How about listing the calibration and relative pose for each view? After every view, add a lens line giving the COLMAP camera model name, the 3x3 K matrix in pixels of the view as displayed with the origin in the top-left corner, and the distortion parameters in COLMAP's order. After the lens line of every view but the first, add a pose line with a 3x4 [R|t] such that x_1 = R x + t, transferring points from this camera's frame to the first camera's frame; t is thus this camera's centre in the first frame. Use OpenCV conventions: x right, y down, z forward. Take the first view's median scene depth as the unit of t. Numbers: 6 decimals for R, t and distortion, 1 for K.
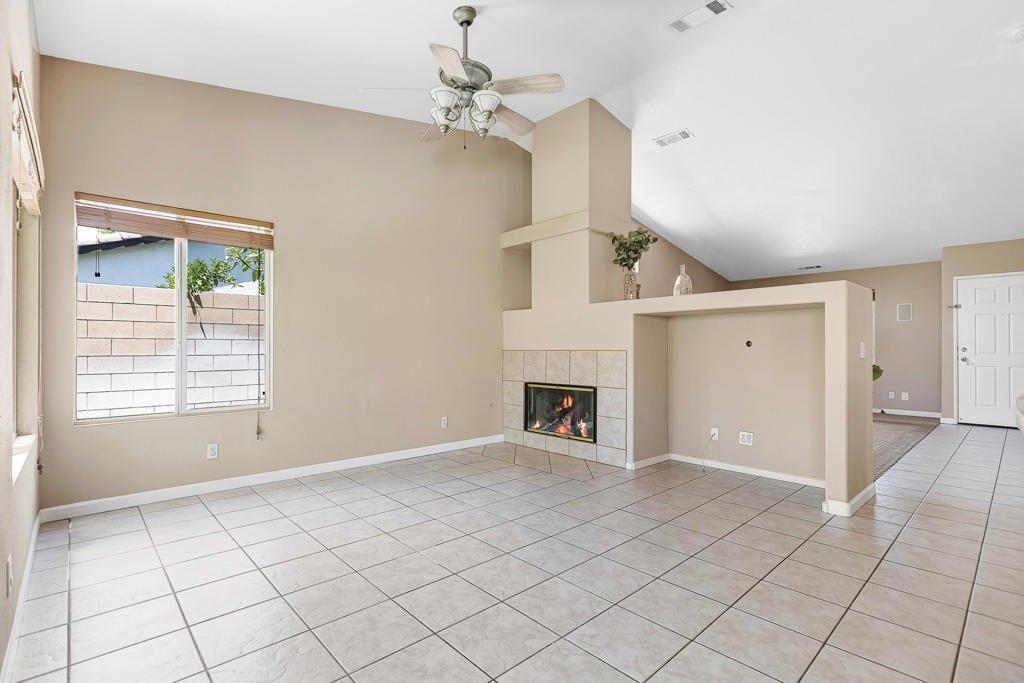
lens RADIAL K [[485.5, 0, 505.9], [0, 485.5, 345.7], [0, 0, 1]] dist [0.000936, -0.000384]
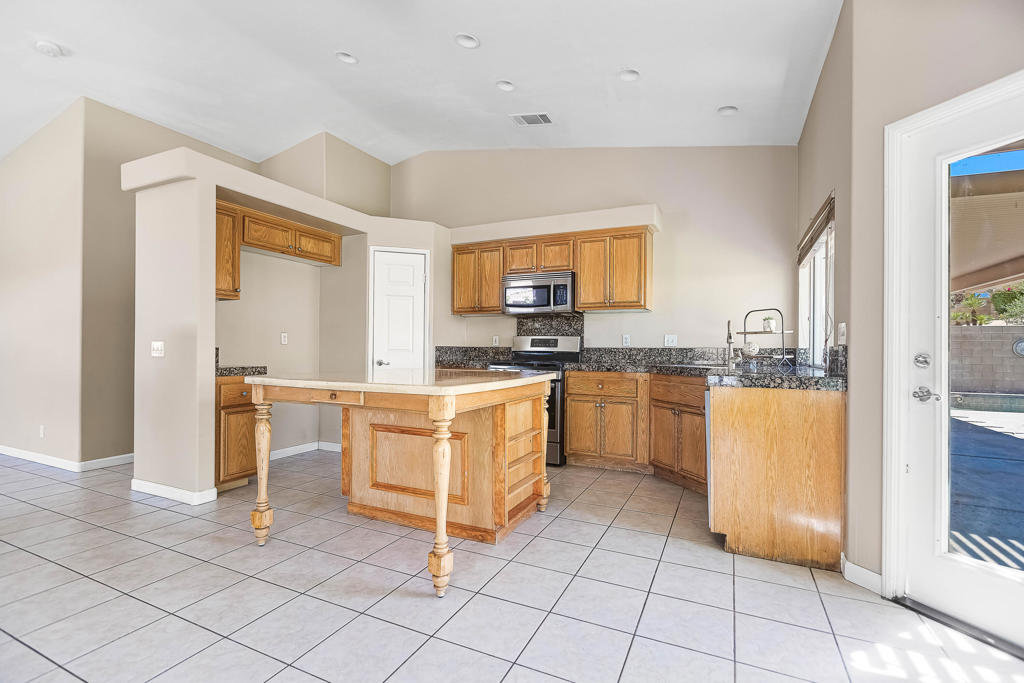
lens RADIAL K [[454.4, 0, 520.1], [0, 454.4, 348.3], [0, 0, 1]] dist [-0.001522, -0.000204]
pose [[-0.390777, -0.001785, 0.920483, -0.267775], [-0.012706, 0.999913, -0.003455, -0.000147], [-0.920398, -0.013046, -0.390766, 0.466128]]
